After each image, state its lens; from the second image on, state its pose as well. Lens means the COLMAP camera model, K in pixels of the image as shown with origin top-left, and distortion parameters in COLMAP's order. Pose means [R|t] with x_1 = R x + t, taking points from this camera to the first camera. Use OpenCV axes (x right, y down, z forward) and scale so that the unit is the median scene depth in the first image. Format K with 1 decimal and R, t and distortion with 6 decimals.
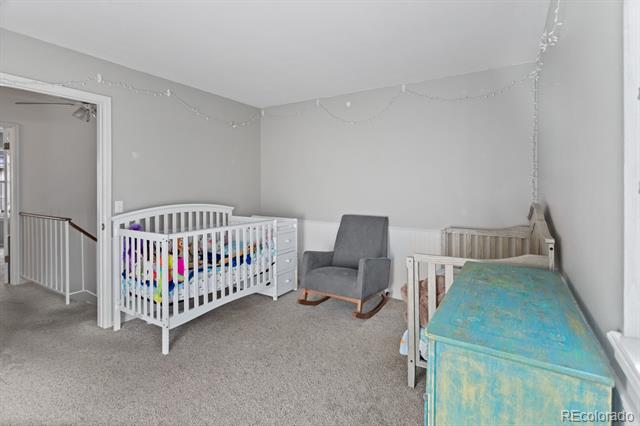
lens RADIAL K [[312.8, 0, 317.0], [0, 312.8, 188.3], [0, 0, 1]] dist [-0.001881, 0.000059]
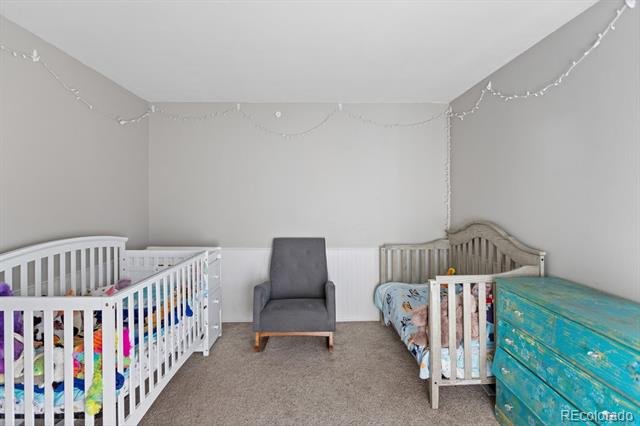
lens RADIAL K [[321.0, 0, 319.7], [0, 321.0, 198.8], [0, 0, 1]] dist [-0.005155, 0.001476]
pose [[0.845251, -0.001643, 0.534367, -0.320229], [0.005743, 0.999965, -0.006009, -0.022839], [-0.534339, 0.008148, 0.845231, 0.178541]]
